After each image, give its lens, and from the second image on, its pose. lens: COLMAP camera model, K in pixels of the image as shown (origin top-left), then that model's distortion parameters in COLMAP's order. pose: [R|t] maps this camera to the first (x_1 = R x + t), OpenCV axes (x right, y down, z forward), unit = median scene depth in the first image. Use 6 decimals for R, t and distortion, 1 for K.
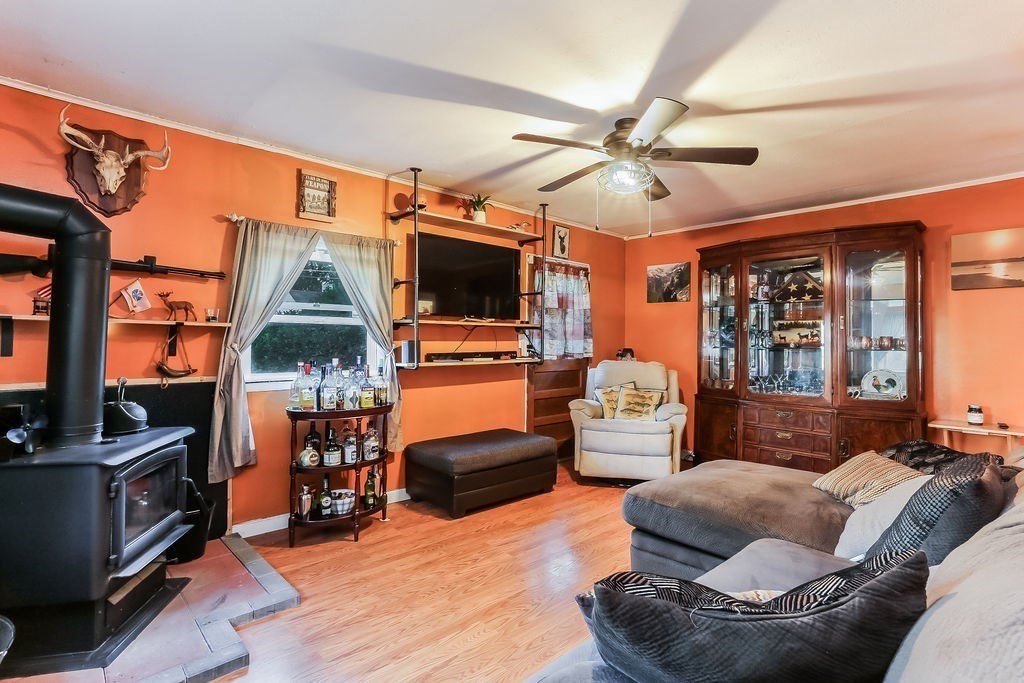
lens RADIAL K [[515.6, 0, 494.2], [0, 515.6, 338.7], [0, 0, 1]] dist [-0.045033, 0.030339]
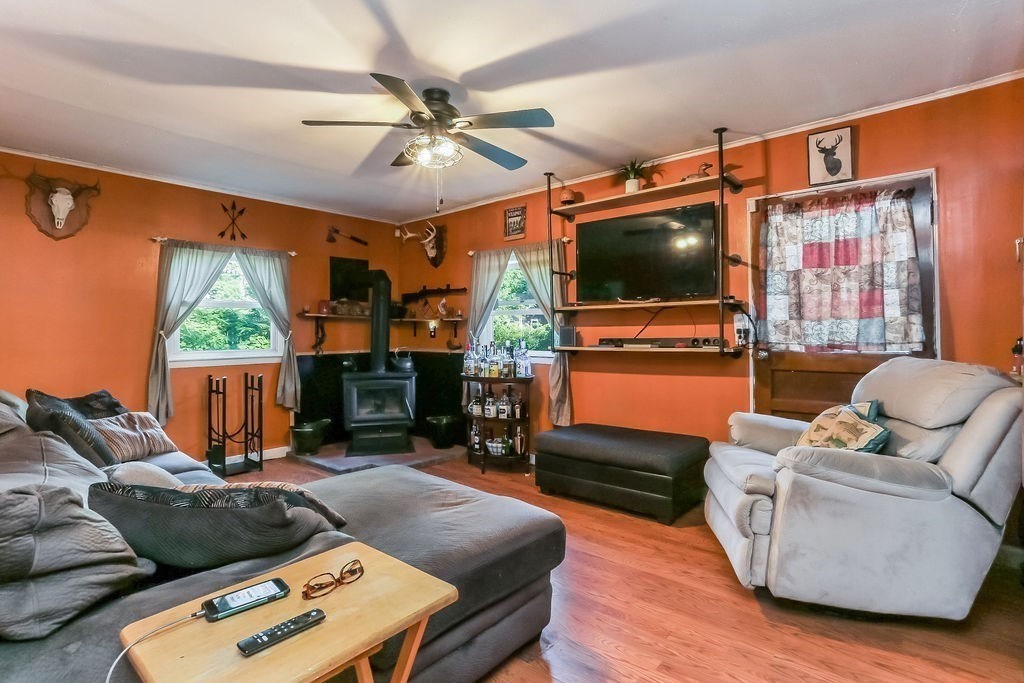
lens RADIAL K [[506.1, 0, 513.7], [0, 506.1, 326.3], [0, 0, 1]] dist [-0.031860, 0.000148]
pose [[0.108843, -0.023301, -0.993786, 0.776162], [0.005761, 0.999723, -0.022809, 0.024429], [0.994042, -0.003243, 0.108947, 0.669554]]
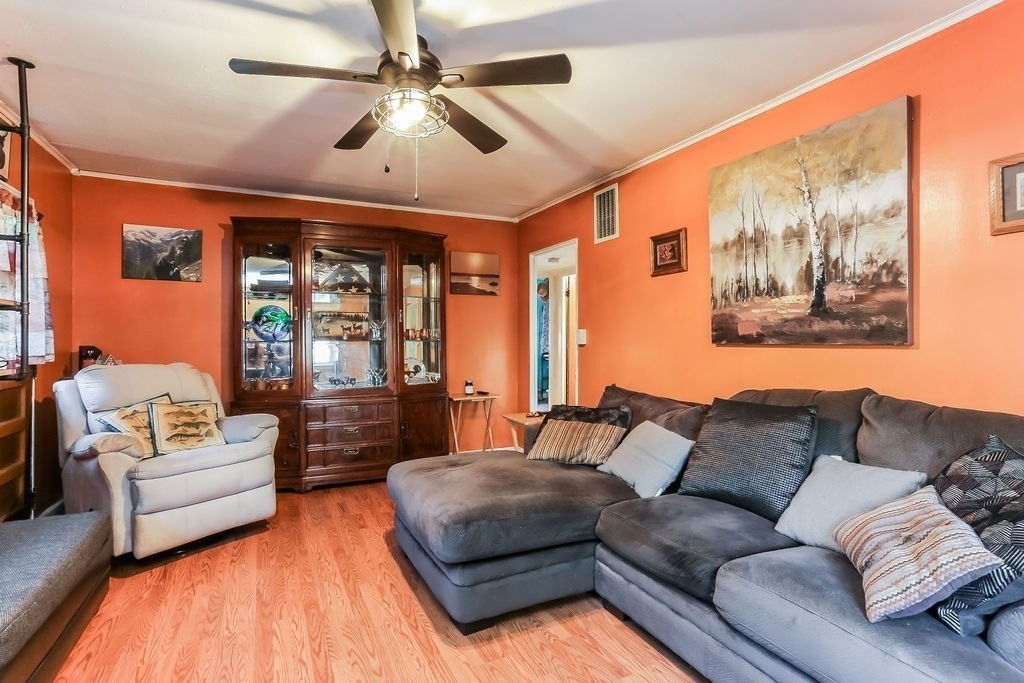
lens RADIAL K [[520.6, 0, 512.0], [0, 520.6, 341.5], [0, 0, 1]] dist [-0.004942, 0.030259]
pose [[0.287158, -0.015397, 0.957759, -0.282074], [0.002267, 0.999879, 0.015394, 0.005486], [-0.957880, -0.002249, 0.287159, 0.403742]]
